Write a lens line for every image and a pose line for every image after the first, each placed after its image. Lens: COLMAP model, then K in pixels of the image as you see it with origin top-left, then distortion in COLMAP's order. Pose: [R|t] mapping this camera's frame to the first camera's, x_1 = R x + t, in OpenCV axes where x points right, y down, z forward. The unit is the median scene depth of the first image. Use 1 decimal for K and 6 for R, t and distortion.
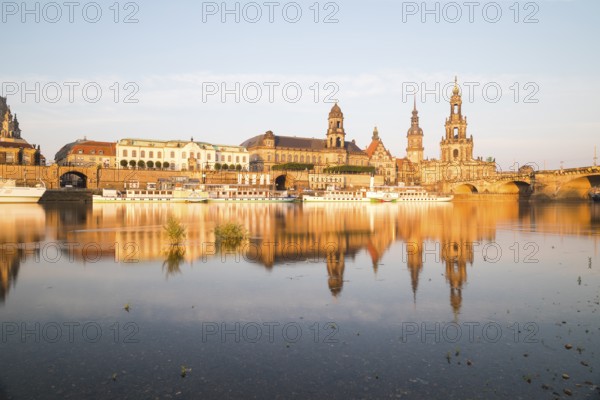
lens RADIAL K [[413.5, 0, 277.6], [0, 413.5, 200.8], [0, 0, 1]] dist [-0.002928, -0.001157]
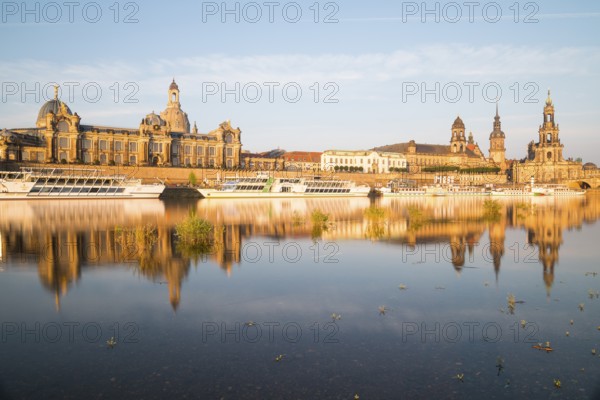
lens RADIAL K [[400.7, 0, 300.0], [0, 400.7, 200.0], [0, 0, 1]] dist [0.002795, 0.000745]
pose [[0.999372, -0.004583, -0.035135, -0.294639], [0.004938, 0.999938, 0.010028, 0.000514], [0.035087, -0.010195, 0.999332, -0.221980]]
